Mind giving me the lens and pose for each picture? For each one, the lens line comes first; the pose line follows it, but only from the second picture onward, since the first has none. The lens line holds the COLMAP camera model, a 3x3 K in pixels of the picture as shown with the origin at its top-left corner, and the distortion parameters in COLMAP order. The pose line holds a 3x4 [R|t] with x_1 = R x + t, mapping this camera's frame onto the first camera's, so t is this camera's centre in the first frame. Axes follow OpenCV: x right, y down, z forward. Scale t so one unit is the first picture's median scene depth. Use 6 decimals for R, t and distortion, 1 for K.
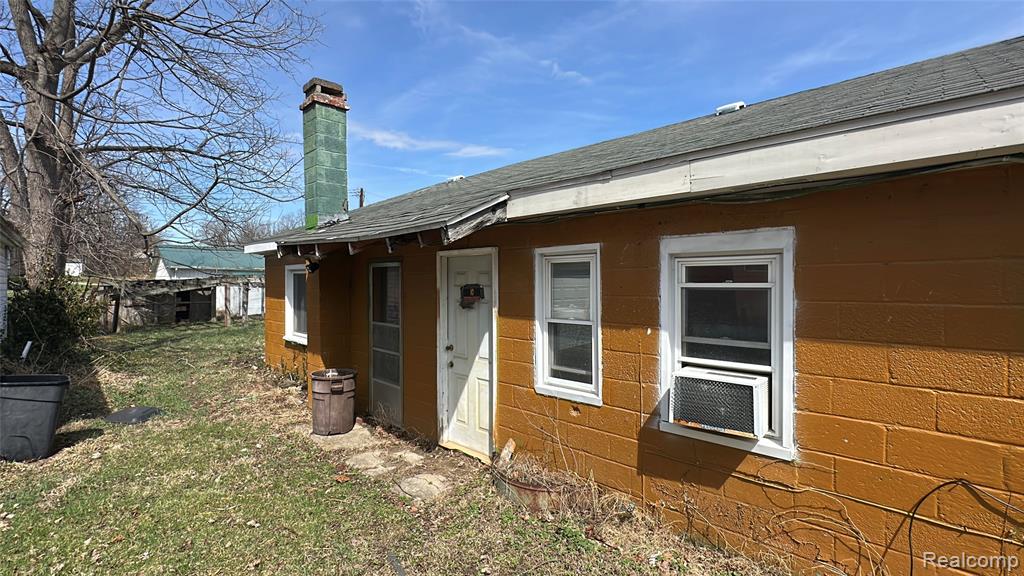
lens RADIAL K [[449.1, 0, 513.0], [0, 449.1, 288.6], [0, 0, 1]] dist [-0.003148, 0.000681]
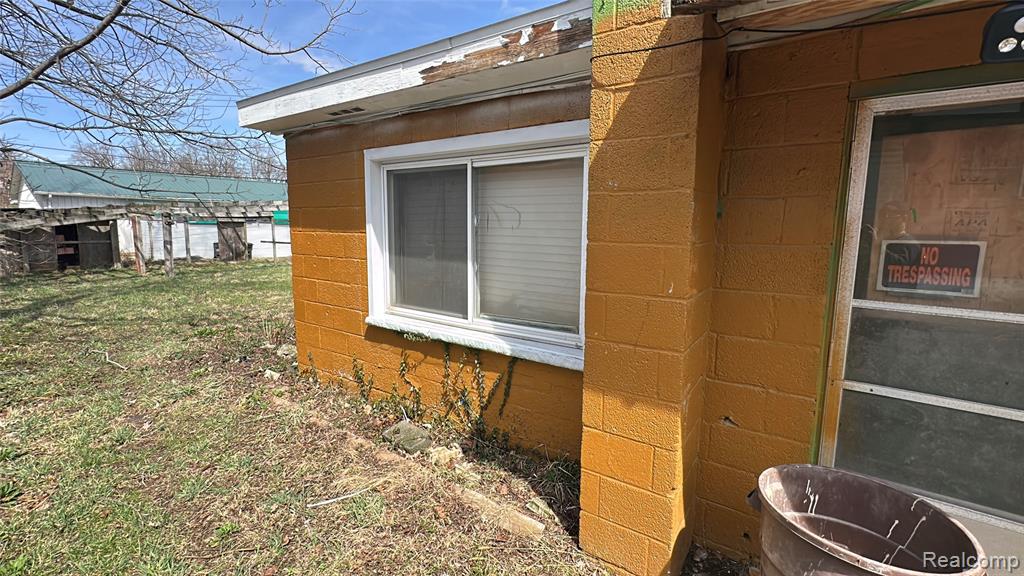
lens RADIAL K [[449.1, 0, 514.1], [0, 449.1, 286.5], [0, 0, 1]] dist [-0.003148, 0.000681]
pose [[0.987786, -0.009736, 0.155510, -0.529248], [-0.009479, 0.992443, 0.122341, 0.026757], [-0.155526, -0.122321, 0.980229, 0.665090]]
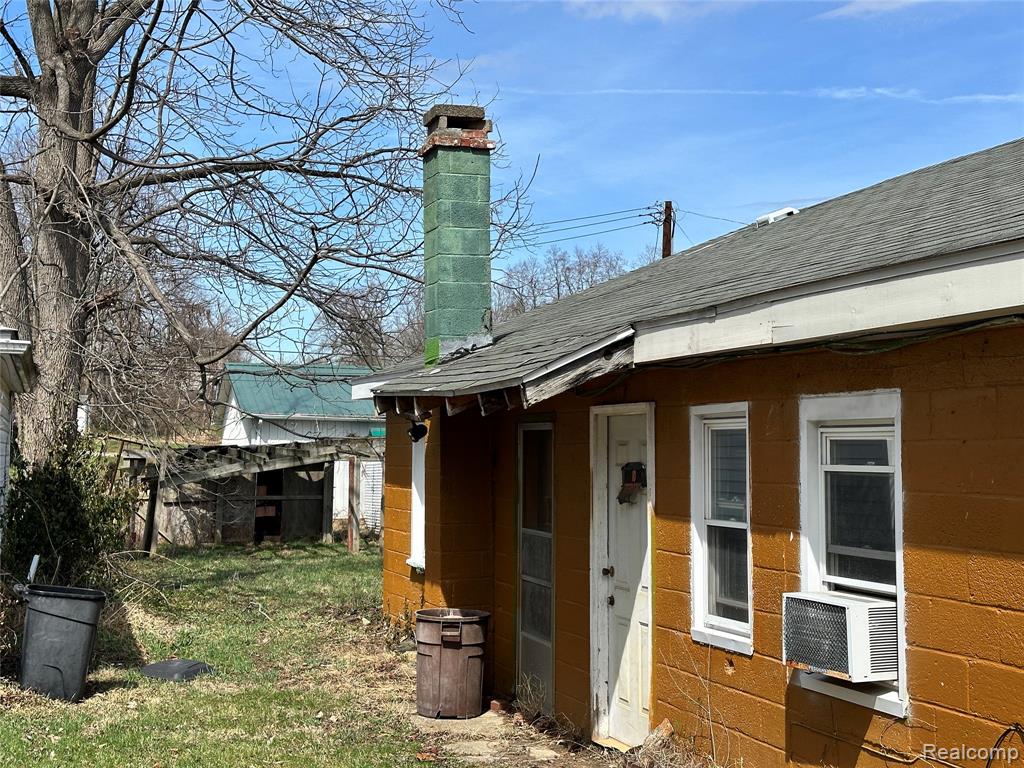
lens RADIAL K [[1426.8, 0, 520.6], [0, 1426.8, 380.6], [0, 0, 1]] dist [0.132501, 0.000000]
pose [[0.891398, -0.018025, -0.452863, 0.442178], [-0.010728, 0.998090, -0.060843, -0.001026], [0.453095, 0.059094, 0.889502, -0.527833]]
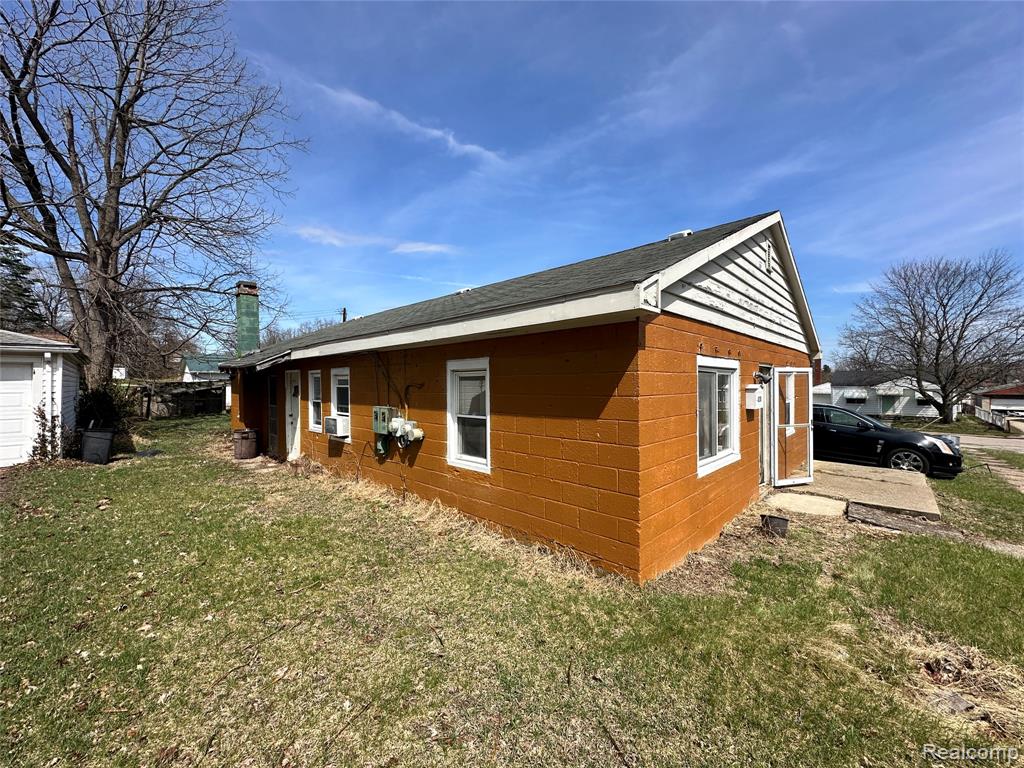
lens RADIAL K [[410.8, 0, 511.5], [0, 410.8, 383.6], [0, 0, 1]] dist [-0.003931, 0.001270]
pose [[0.999907, -0.008135, -0.010925, 0.689558], [0.008068, 0.999948, -0.006161, 0.000421], [0.010975, 0.006072, 0.999921, -0.704151]]
